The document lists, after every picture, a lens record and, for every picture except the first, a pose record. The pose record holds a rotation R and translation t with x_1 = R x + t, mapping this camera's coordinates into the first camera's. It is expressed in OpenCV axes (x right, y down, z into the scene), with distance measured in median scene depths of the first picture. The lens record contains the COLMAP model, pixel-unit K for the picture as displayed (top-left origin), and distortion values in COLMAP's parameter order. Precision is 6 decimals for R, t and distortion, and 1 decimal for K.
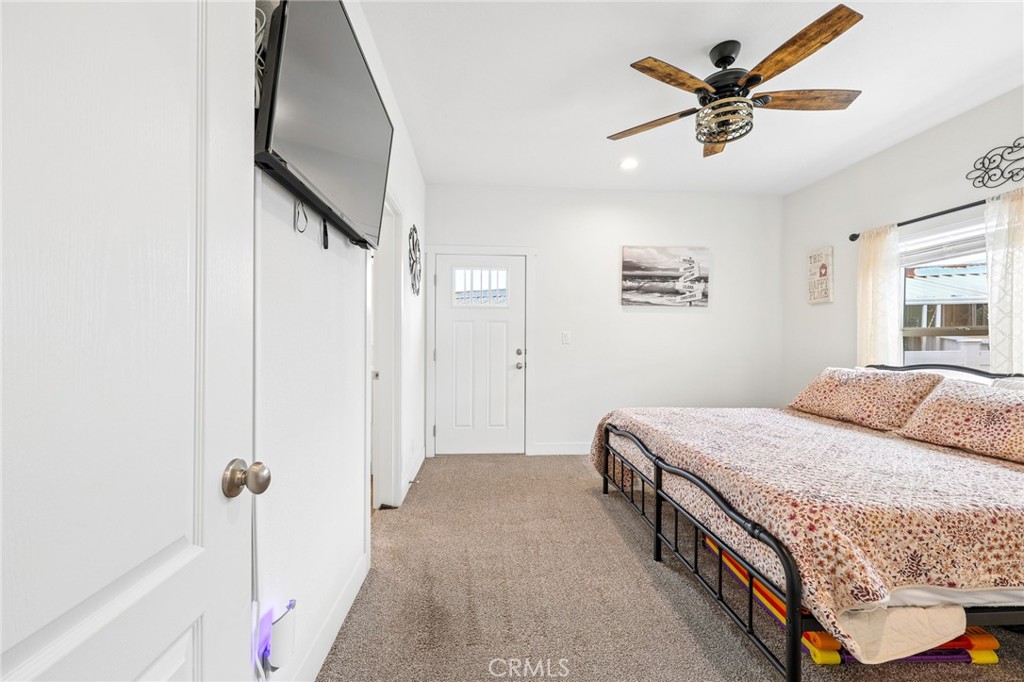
lens RADIAL K [[409.6, 0, 511.2], [0, 409.6, 340.5], [0, 0, 1]] dist [-0.001706, 0.000687]
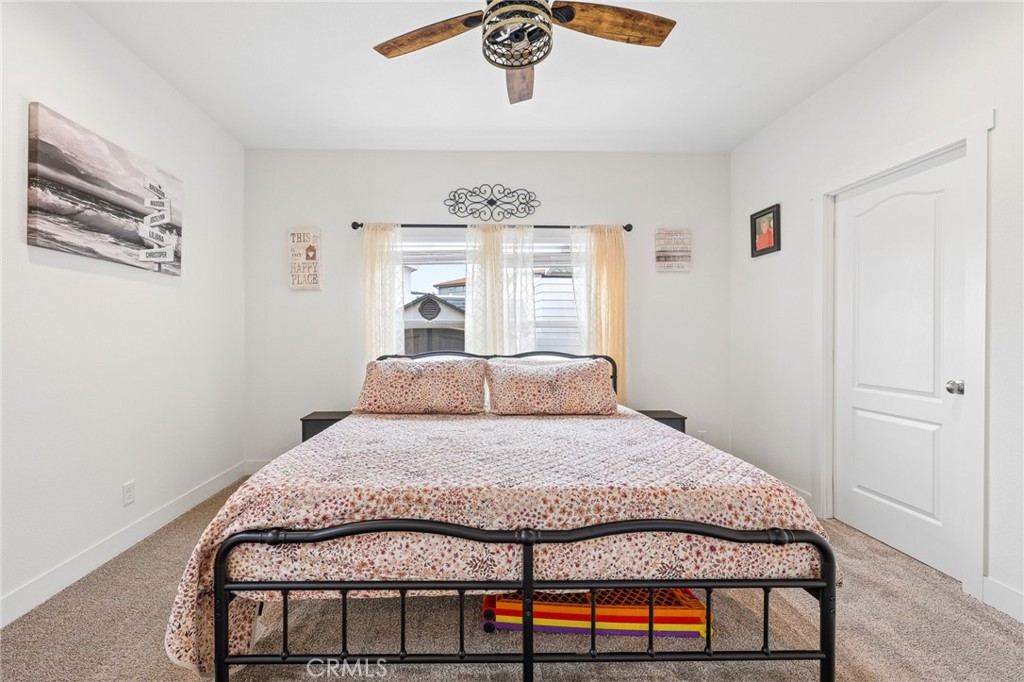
lens RADIAL K [[428.2, 0, 474.7], [0, 428.2, 333.5], [0, 0, 1]] dist [0.003633, 0.000560]
pose [[0.055477, -0.004044, 0.998452, -0.149030], [0.001904, 0.999990, 0.003944, 0.000613], [-0.998458, 0.001682, 0.055485, 0.597362]]
